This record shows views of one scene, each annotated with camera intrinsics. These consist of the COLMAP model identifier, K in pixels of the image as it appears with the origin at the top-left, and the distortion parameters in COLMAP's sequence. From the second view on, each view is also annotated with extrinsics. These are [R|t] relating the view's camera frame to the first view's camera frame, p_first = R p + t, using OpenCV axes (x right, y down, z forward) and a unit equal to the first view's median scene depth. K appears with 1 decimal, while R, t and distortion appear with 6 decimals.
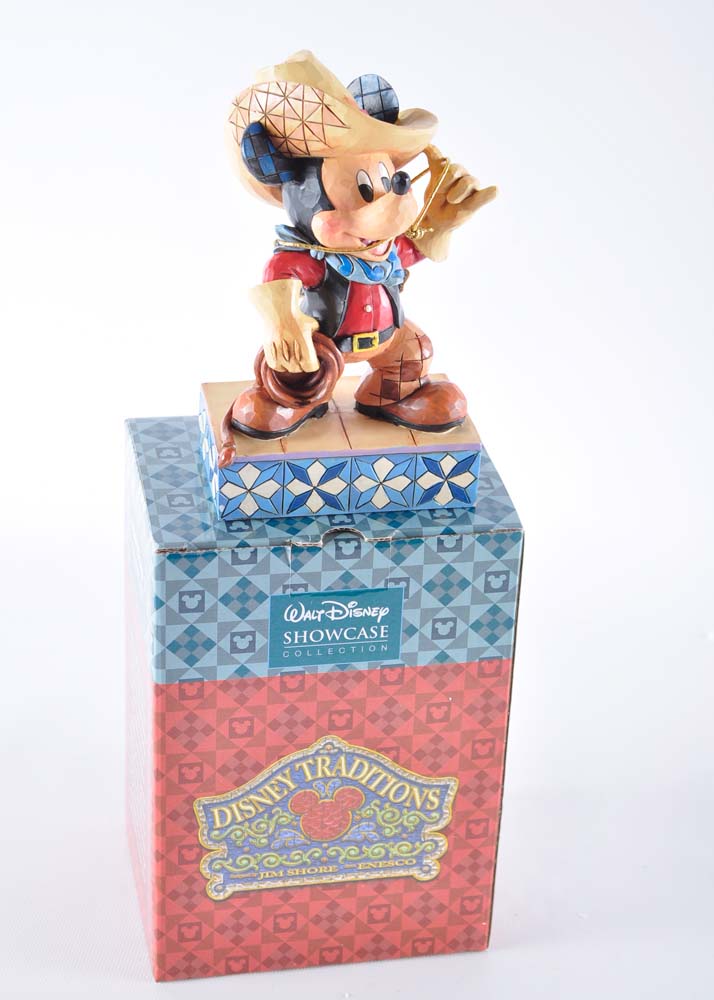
lens RADIAL K [[2418.1, 0, 361.9], [0, 2418.1, 503.1], [0, 0, 1]] dist [0.045170, 0.000000]
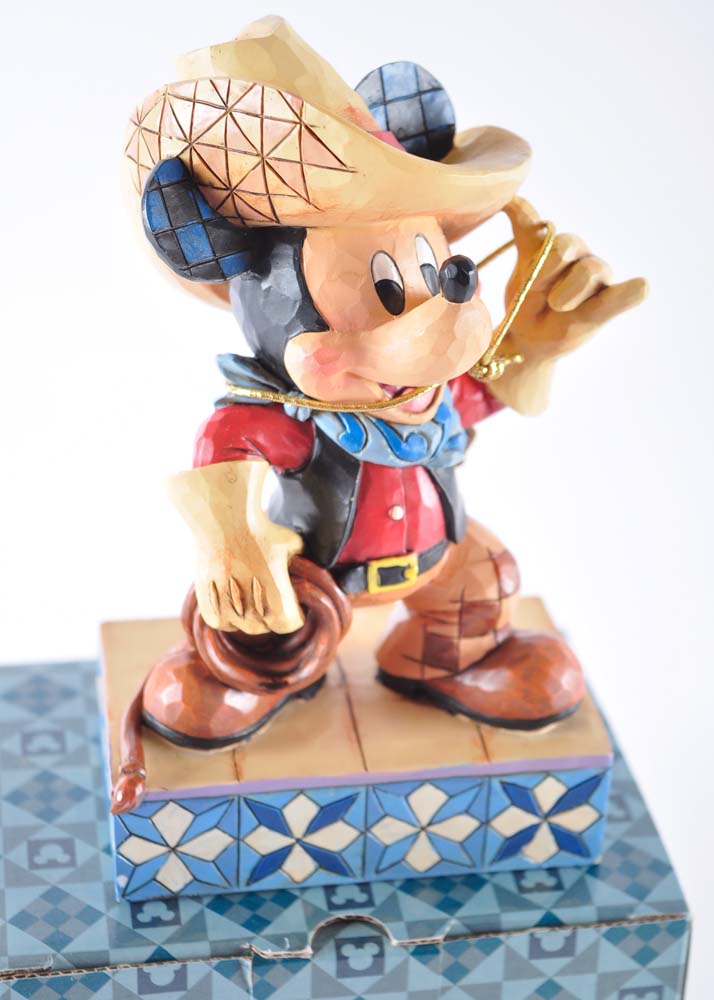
lens RADIAL K [[2418.1, 0, 355.2], [0, 2418.1, 501.9], [0, 0, 1]] dist [0.045170, 0.000000]
pose [[0.999517, -0.000255, -0.031067, 0.009709], [0.000570, 0.999949, 0.010120, -0.086759], [0.031063, -0.010133, 0.999466, 0.473396]]
